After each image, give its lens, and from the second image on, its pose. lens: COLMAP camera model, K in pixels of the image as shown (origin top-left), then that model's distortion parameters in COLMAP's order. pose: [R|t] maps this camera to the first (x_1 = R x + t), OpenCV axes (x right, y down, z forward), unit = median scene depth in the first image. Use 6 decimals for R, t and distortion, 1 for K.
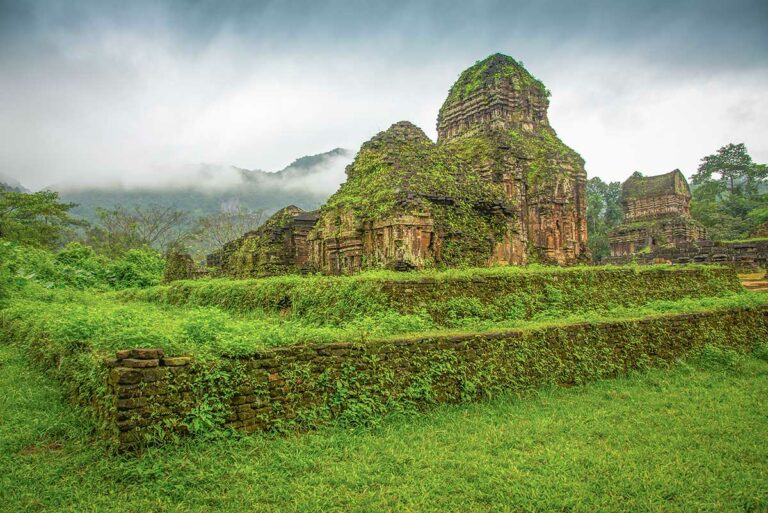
lens RADIAL K [[1031.0, 0, 384.0], [0, 1031.0, 256.5], [0, 0, 1]] dist [-0.076902, -0.014240]
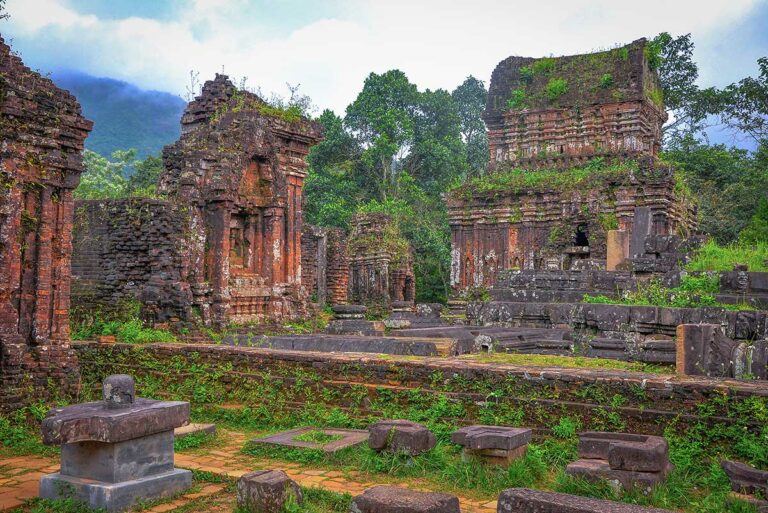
lens RADIAL K [[1031.0, 0, 384.0], [0, 1031.0, 256.5], [0, 0, 1]] dist [-0.076902, -0.014240]
pose [[0.962204, 0.054728, 0.266776, 0.101093], [-0.061421, 0.997971, 0.016801, -0.006486], [-0.265315, -0.032552, 0.963612, 0.659216]]
